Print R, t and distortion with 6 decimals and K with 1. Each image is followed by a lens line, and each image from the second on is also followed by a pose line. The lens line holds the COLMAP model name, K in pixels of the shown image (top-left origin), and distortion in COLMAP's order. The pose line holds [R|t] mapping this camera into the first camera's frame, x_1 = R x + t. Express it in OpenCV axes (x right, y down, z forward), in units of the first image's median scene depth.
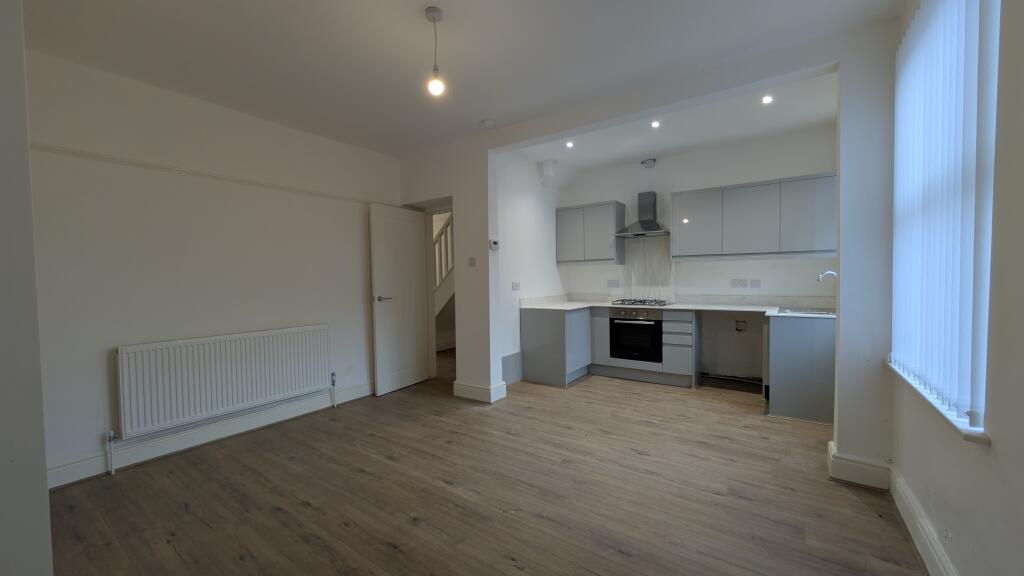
lens RADIAL K [[384.9, 0, 508.5], [0, 384.9, 287.5], [0, 0, 1]] dist [0.000227, -0.000012]
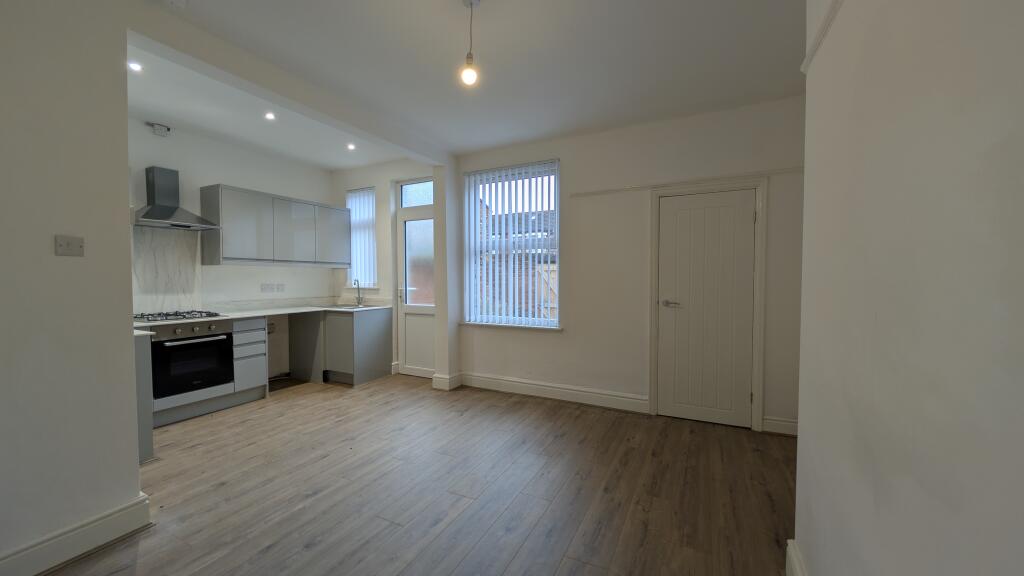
lens RADIAL K [[384.9, 0, 513.2], [0, 384.9, 286.2], [0, 0, 1]] dist [0.000227, -0.000012]
pose [[-0.147158, -0.007792, 0.989082, -0.612003], [0.028788, 0.999512, 0.012158, -0.011016], [-0.988694, 0.030263, -0.146862, 0.567656]]
